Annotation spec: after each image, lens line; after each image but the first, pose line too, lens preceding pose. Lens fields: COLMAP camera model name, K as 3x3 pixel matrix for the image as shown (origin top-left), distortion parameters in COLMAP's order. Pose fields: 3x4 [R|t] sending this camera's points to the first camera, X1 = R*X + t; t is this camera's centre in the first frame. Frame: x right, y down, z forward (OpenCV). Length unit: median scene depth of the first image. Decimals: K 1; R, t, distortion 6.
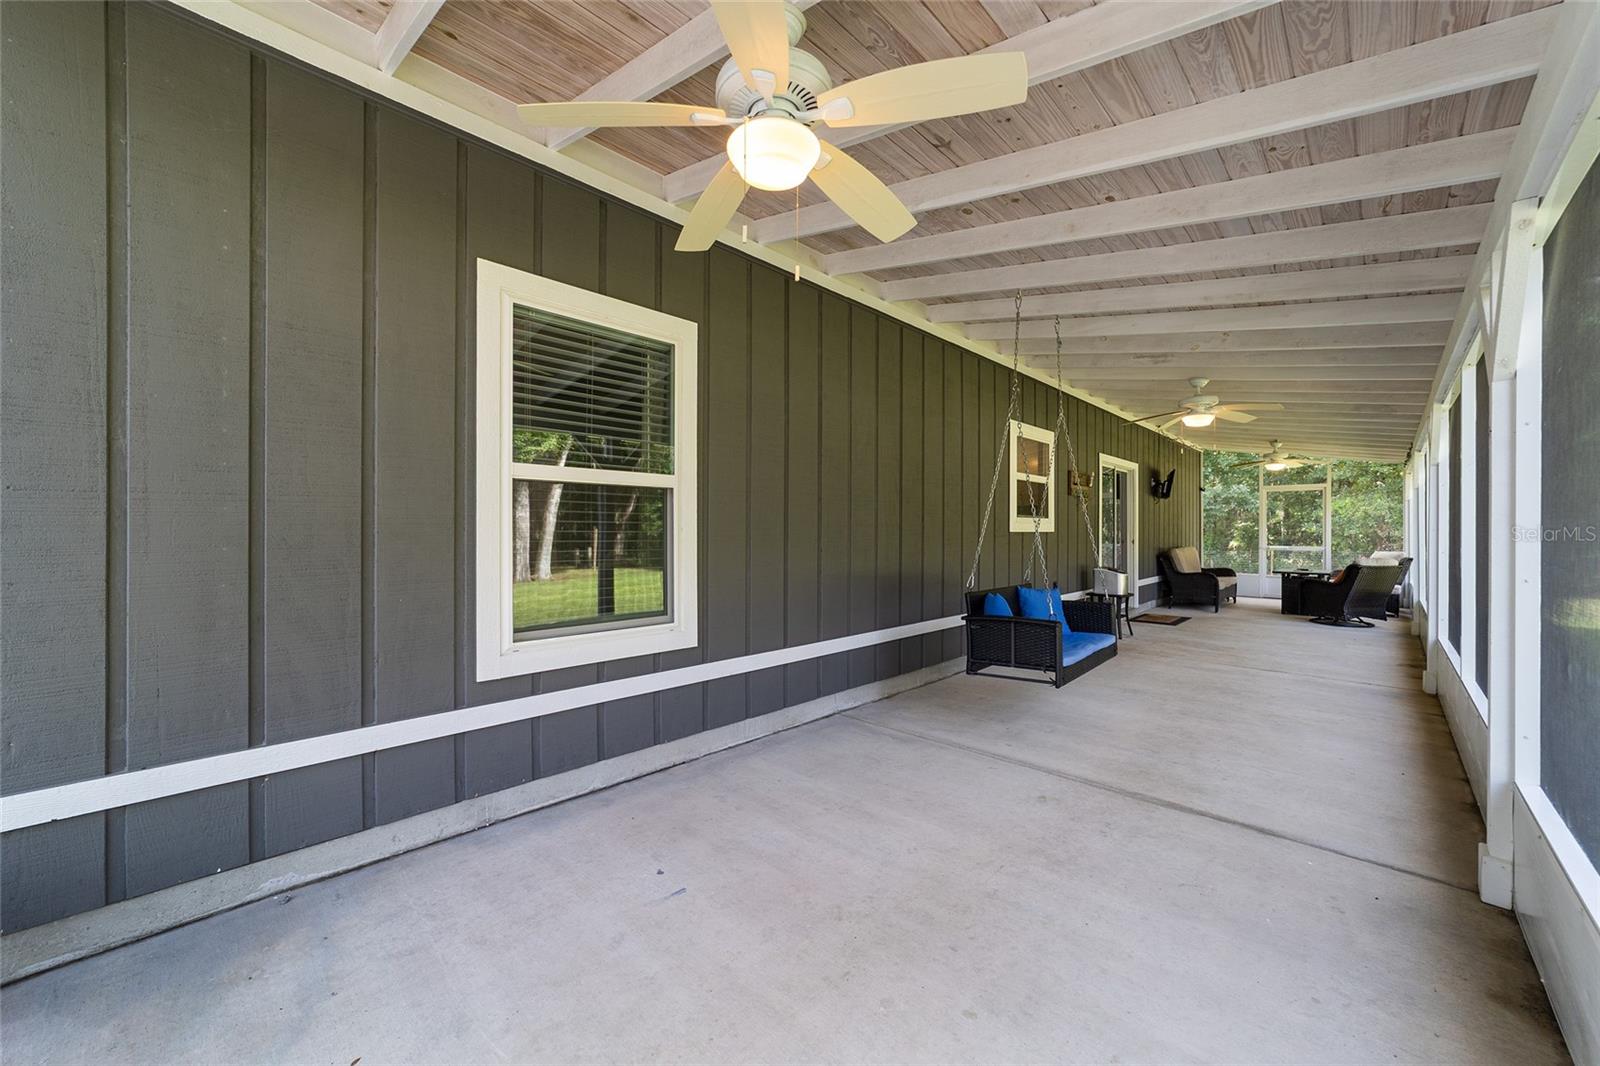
lens RADIAL K [[610.4, 0, 797.7], [0, 610.4, 534.3], [0, 0, 1]] dist [-0.023753, 0.009293]
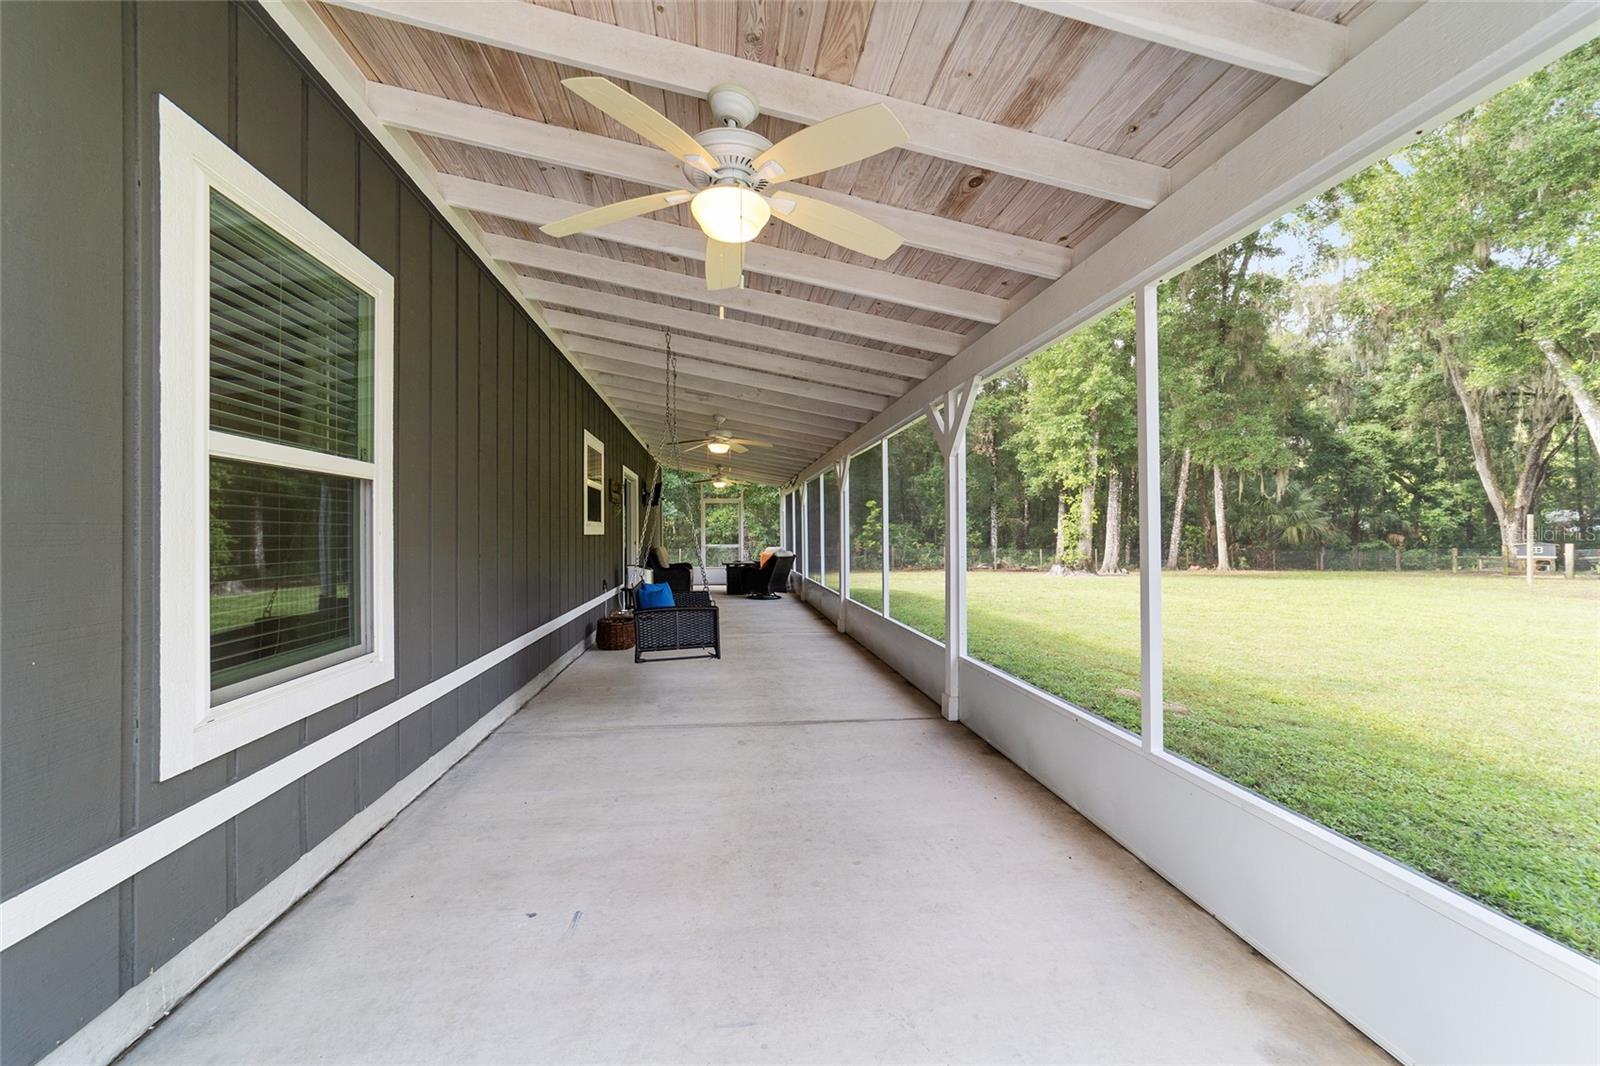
lens RADIAL K [[610.4, 0, 797.7], [0, 610.4, 534.3], [0, 0, 1]] dist [-0.023753, 0.009293]
pose [[0.625812, -0.003237, 0.779967, -0.468463], [0.006525, 0.999978, -0.001085, -0.001978], [-0.779946, 0.005768, 0.625820, 0.089247]]
